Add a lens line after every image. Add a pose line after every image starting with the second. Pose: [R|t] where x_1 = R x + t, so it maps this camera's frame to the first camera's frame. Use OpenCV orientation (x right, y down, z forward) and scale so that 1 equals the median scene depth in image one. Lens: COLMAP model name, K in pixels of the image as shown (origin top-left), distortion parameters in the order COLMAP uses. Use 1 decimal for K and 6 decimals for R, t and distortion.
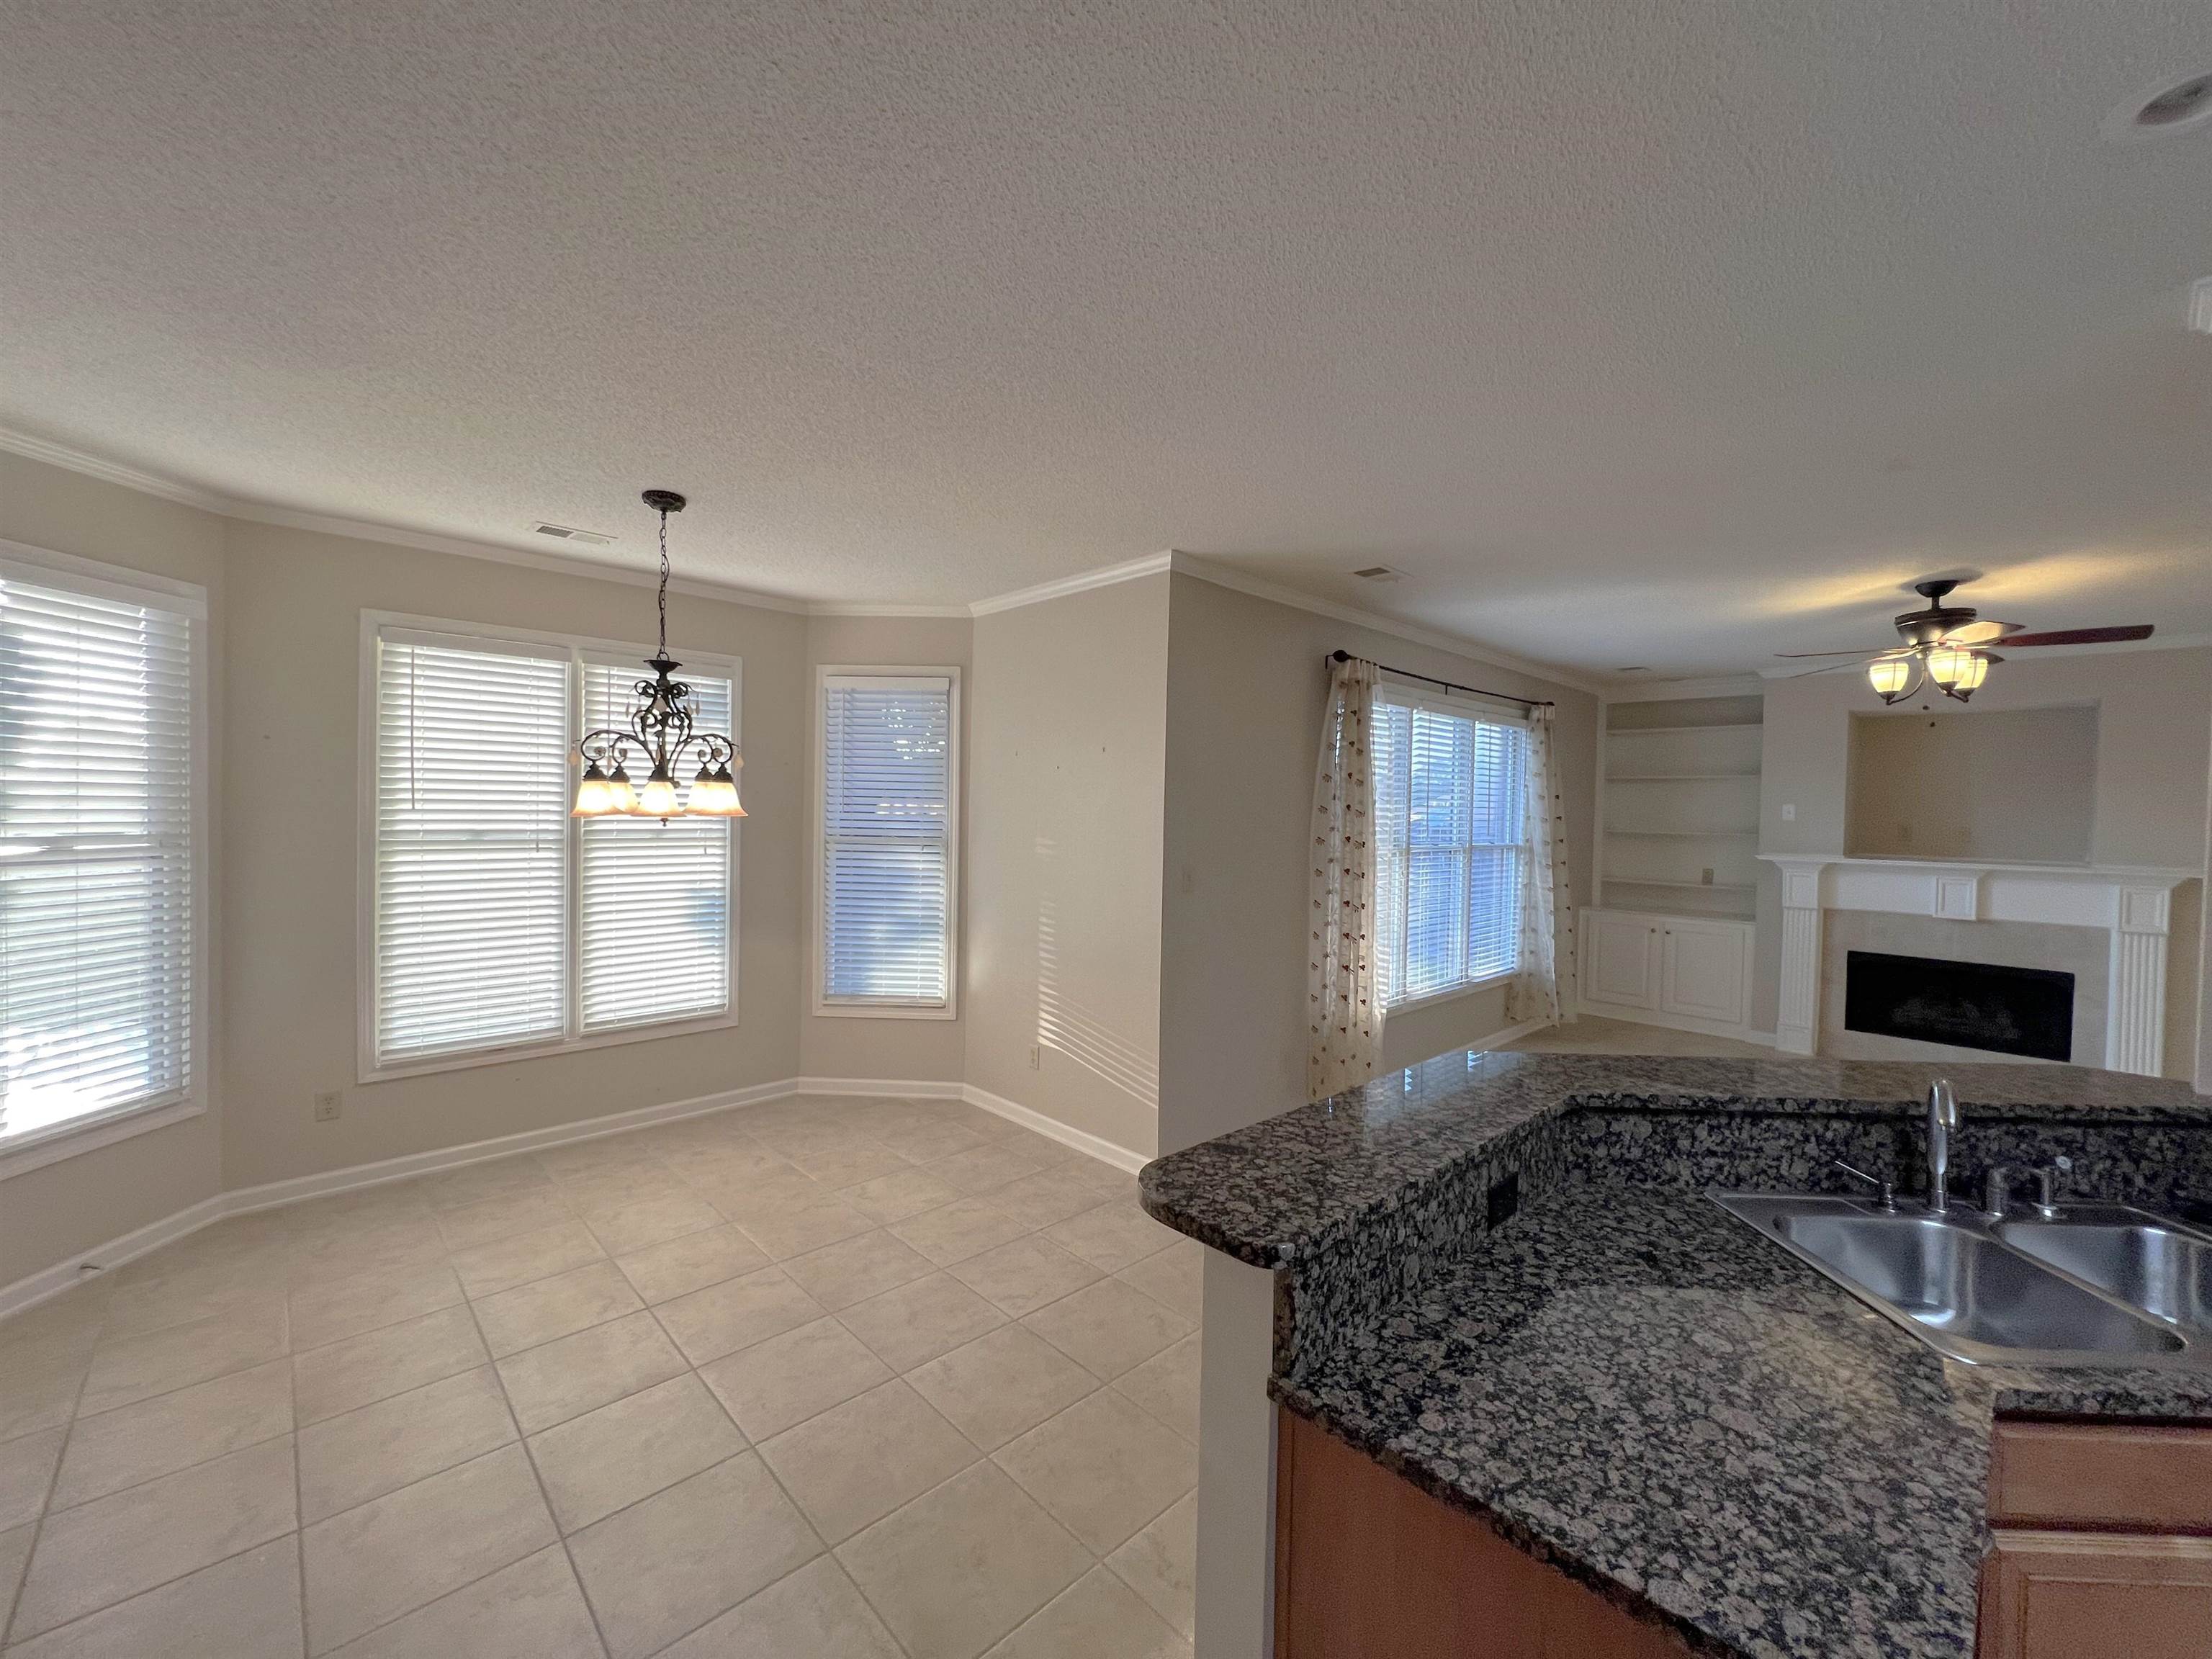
lens RADIAL K [[884.1, 0, 1107.9], [0, 884.1, 821.6], [0, 0, 1]] dist [-0.002133, -0.000143]
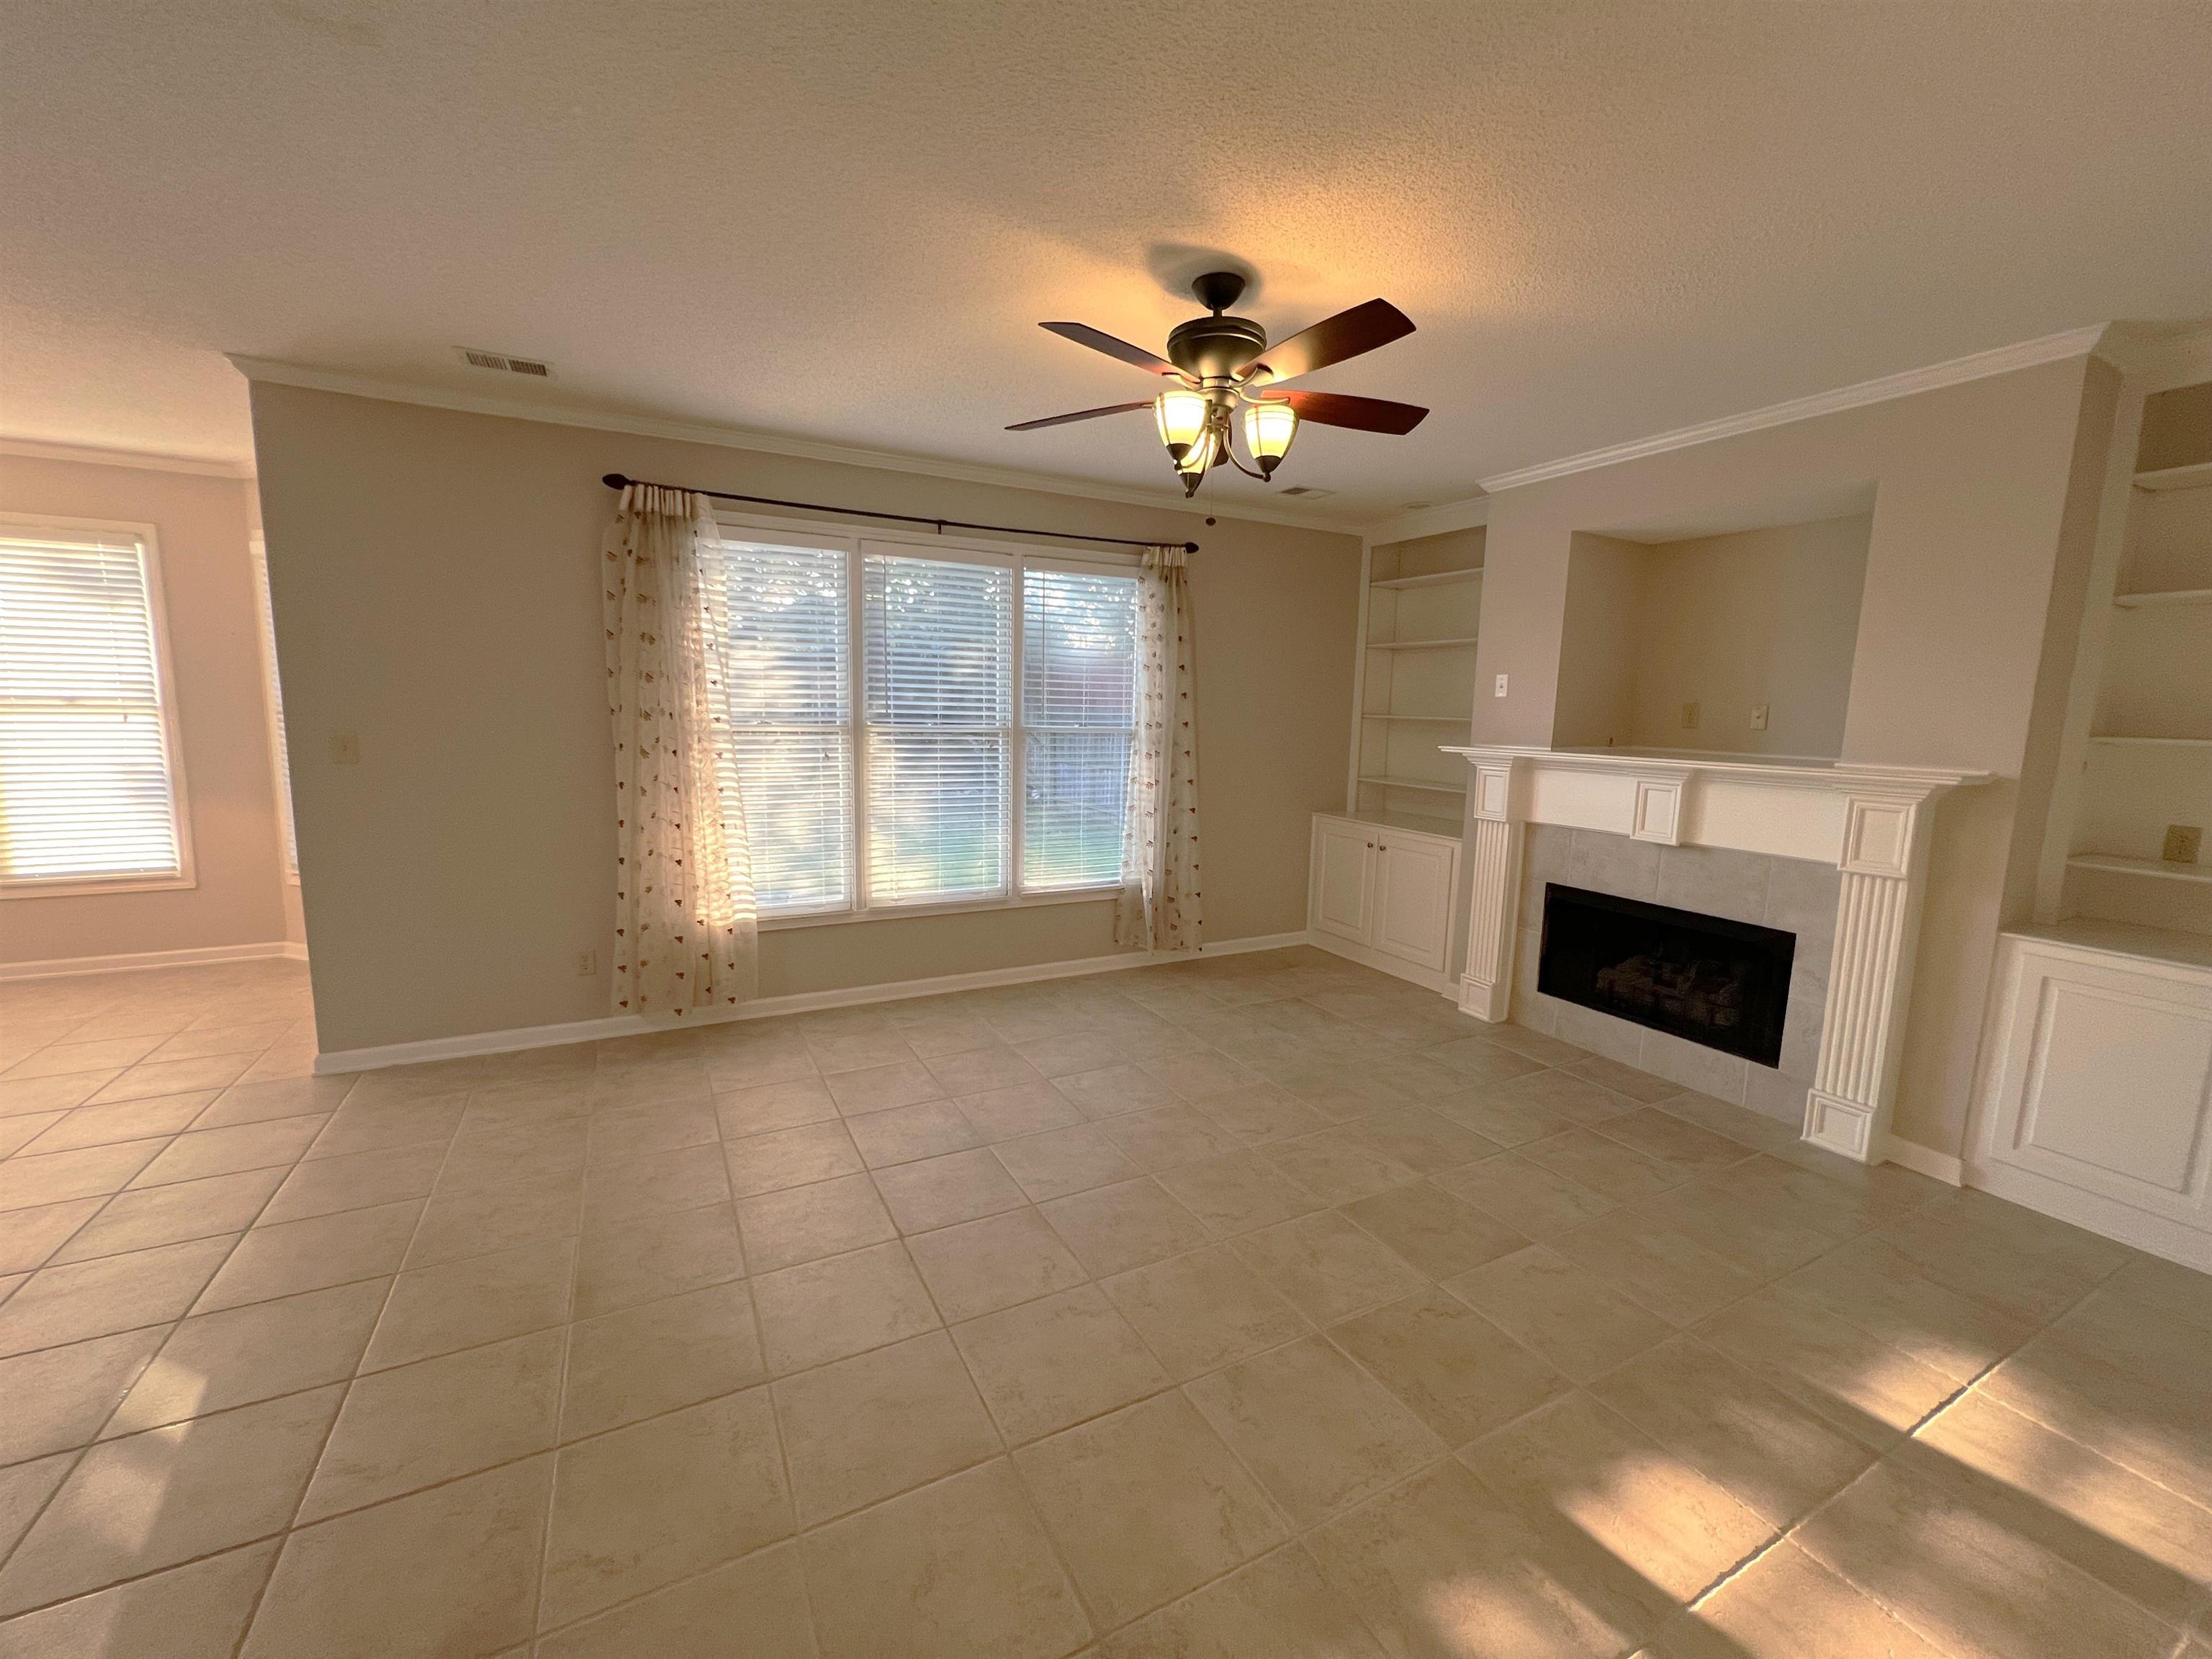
lens RADIAL K [[884.1, 0, 1103.8], [0, 884.1, 818.3], [0, 0, 1]] dist [-0.002133, -0.000143]
pose [[0.961228, 0.035537, -0.273456, 0.843154], [-0.006681, 0.994371, 0.105739, 0.028455], [0.275675, -0.099812, 0.956055, 0.286851]]
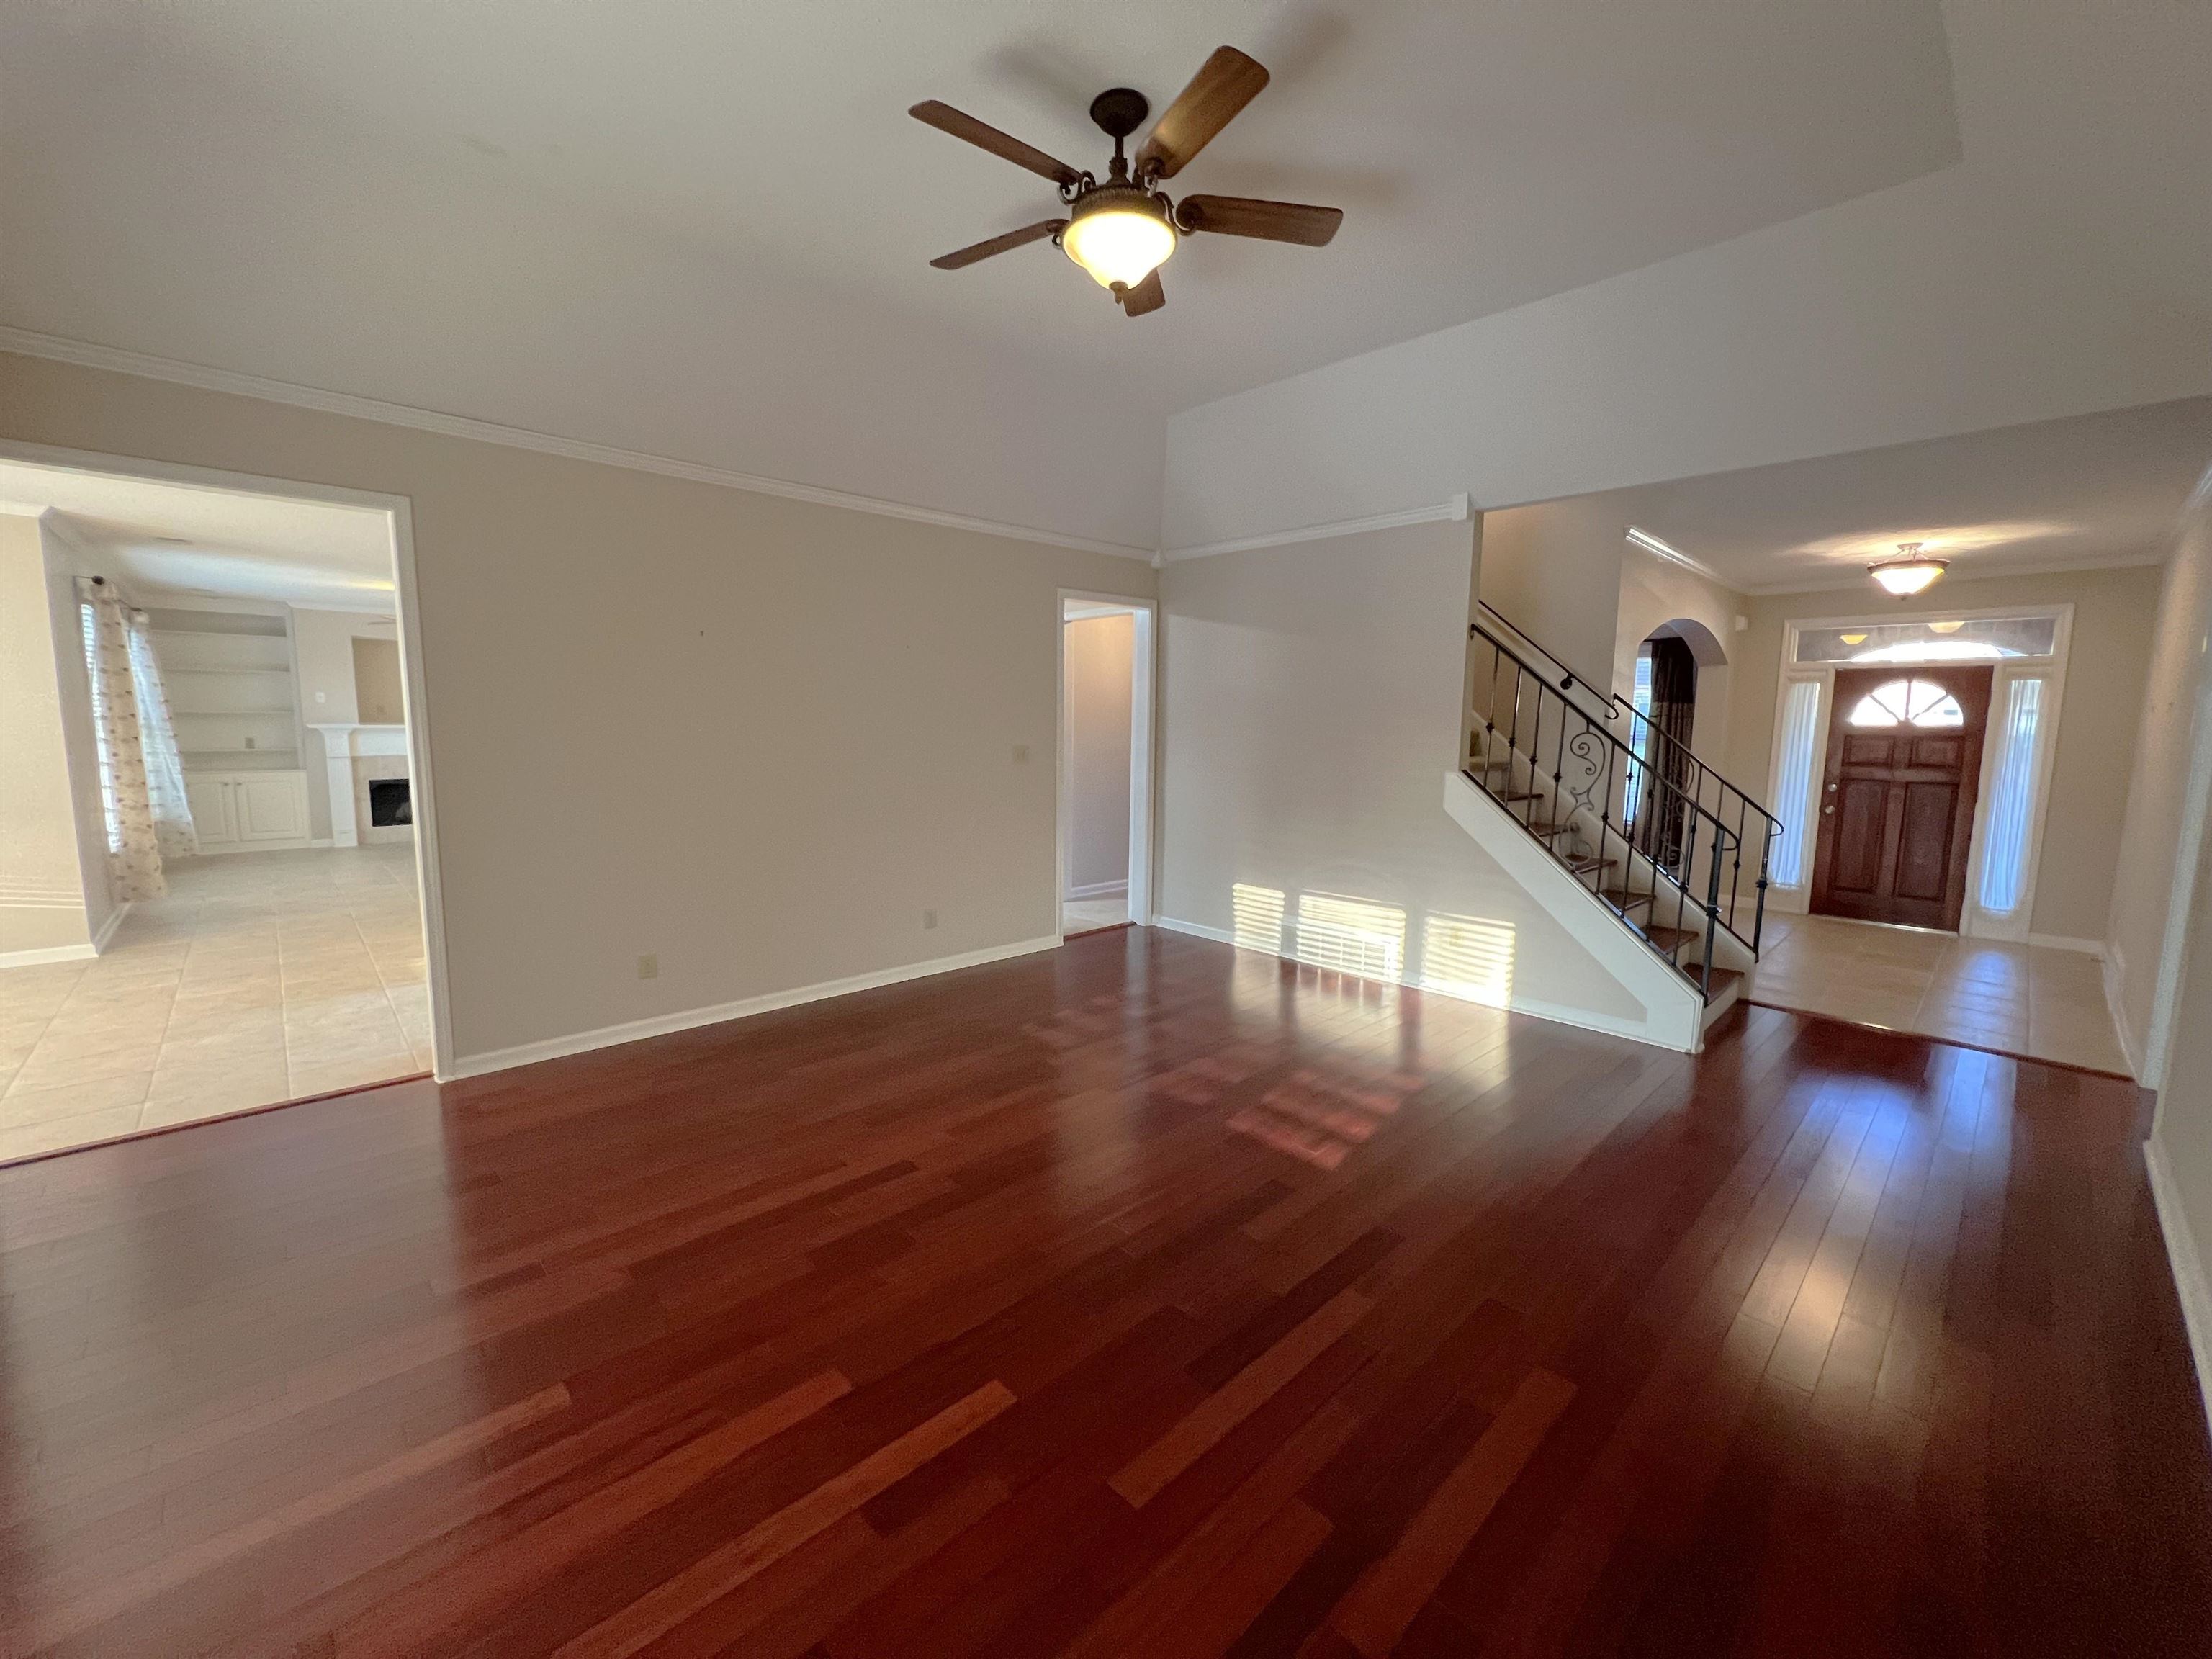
lens RADIAL K [[883.5, 0, 1103.4], [0, 883.5, 822.2], [0, 0, 1]] dist [0.000583, 0.000259]
pose [[0.001486, -0.138077, 0.990420, -1.034736], [0.007975, 0.990392, 0.138061, 0.004546], [-0.999967, 0.007694, 0.002573, -0.500663]]
